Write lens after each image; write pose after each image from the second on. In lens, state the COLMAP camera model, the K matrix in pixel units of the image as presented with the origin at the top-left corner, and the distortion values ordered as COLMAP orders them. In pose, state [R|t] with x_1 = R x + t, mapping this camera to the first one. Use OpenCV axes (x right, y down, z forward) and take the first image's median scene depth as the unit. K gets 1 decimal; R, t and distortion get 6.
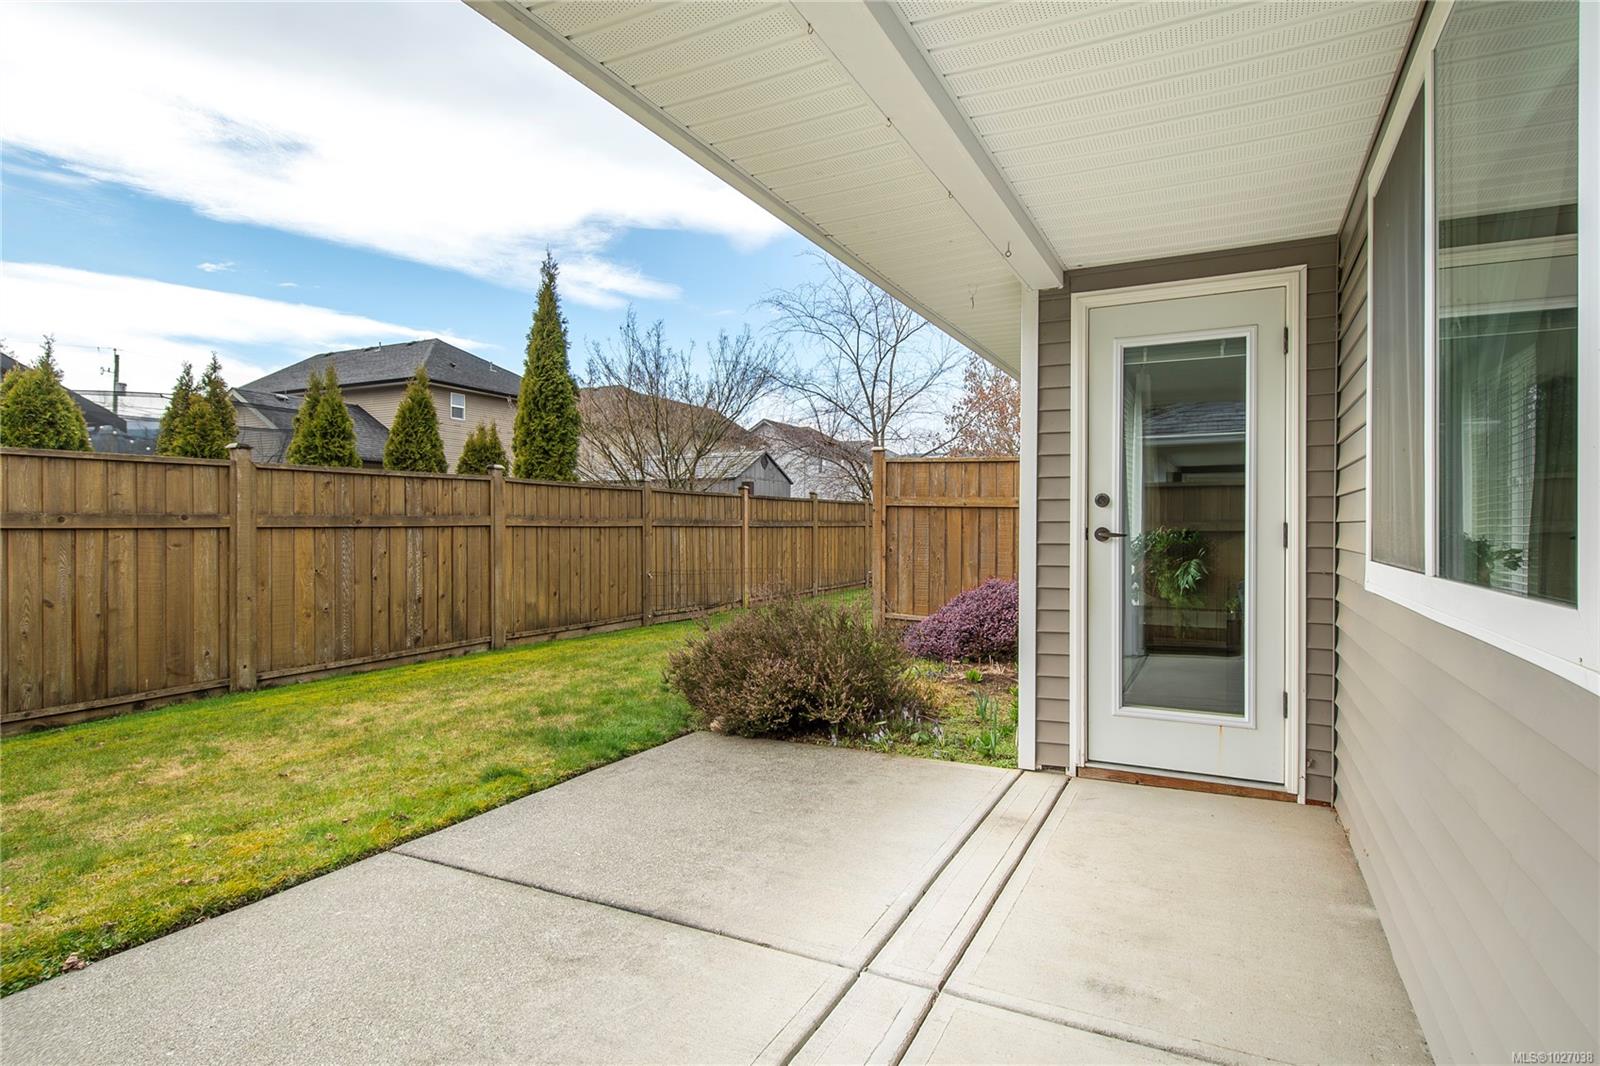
lens RADIAL K [[842.1, 0, 809.9], [0, 842.1, 528.0], [0, 0, 1]] dist [0.047241, -0.025229]
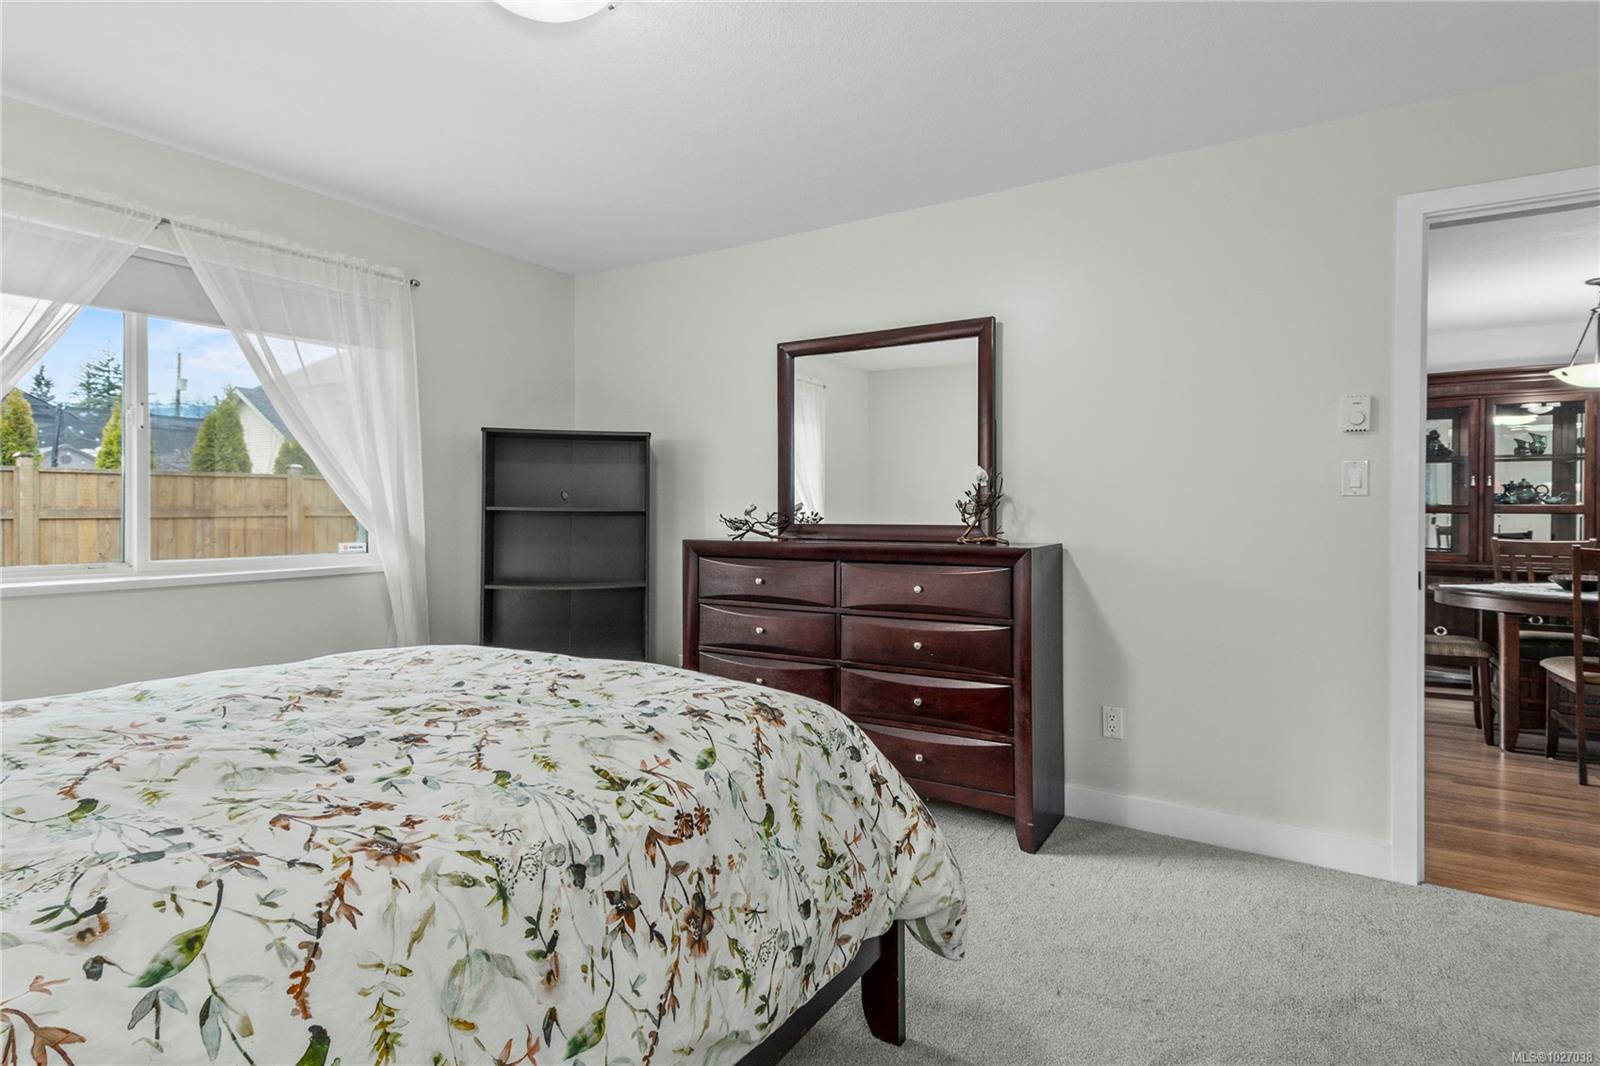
lens RADIAL K [[842.1, 0, 797.8], [0, 842.1, 521.8], [0, 0, 1]] dist [0.047241, -0.025229]
pose [[0.996548, 0.003983, -0.082925, 0.676904], [-0.003121, 0.999940, 0.010522, -0.015302], [0.082962, -0.010227, 0.996500, -0.204599]]
